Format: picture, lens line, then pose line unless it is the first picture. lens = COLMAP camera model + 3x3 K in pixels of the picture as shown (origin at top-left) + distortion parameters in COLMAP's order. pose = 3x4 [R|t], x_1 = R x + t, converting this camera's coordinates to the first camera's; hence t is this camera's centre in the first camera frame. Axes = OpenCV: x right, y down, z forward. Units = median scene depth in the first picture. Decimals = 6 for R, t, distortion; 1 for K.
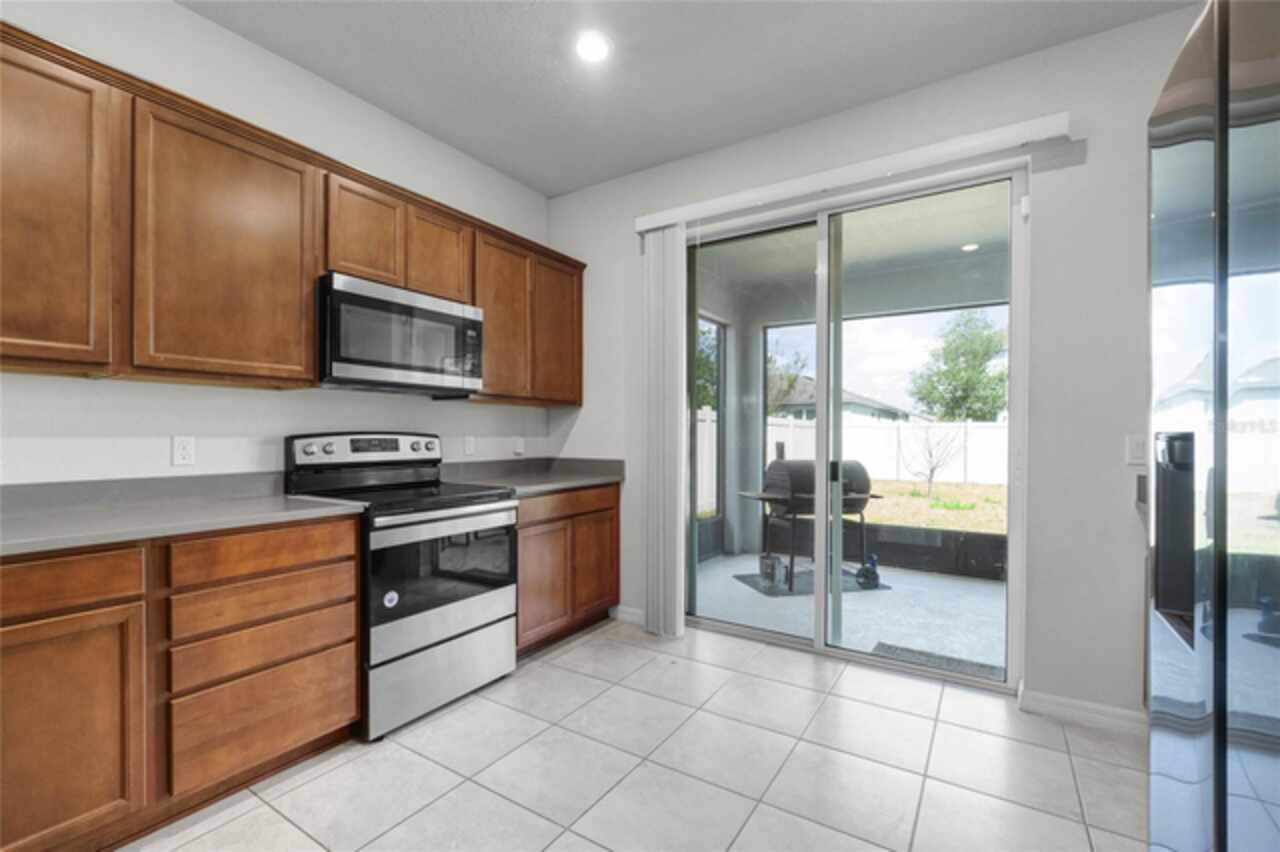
lens RADIAL K [[557.4, 0, 638.0], [0, 557.4, 434.2], [0, 0, 1]] dist [0.002483, -0.001842]
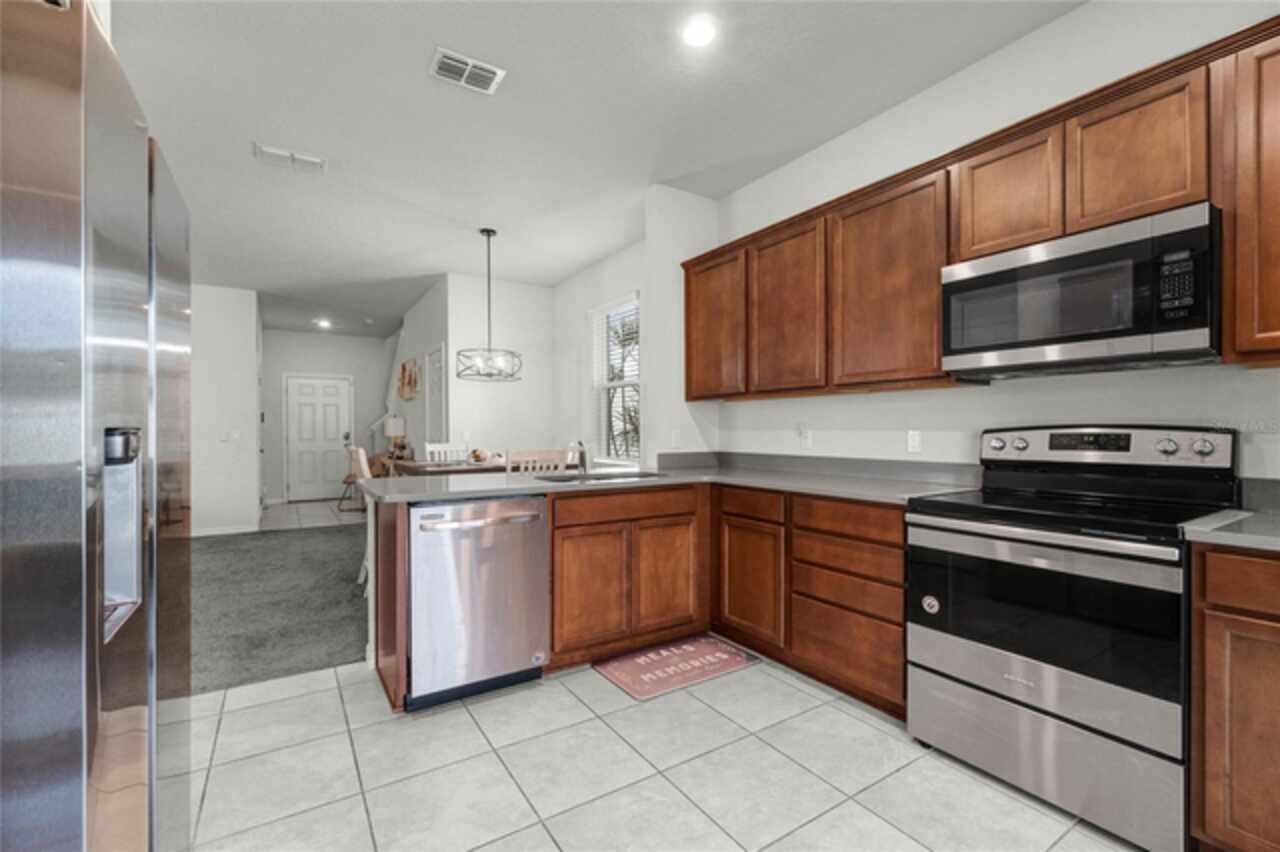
lens RADIAL K [[557.4, 0, 634.0], [0, 557.4, 427.4], [0, 0, 1]] dist [0.002483, -0.001842]
pose [[-0.419691, -0.003494, -0.907661, 0.634067], [0.001653, 0.999988, -0.004614, 0.002149], [0.907666, -0.003437, -0.419680, 0.969680]]
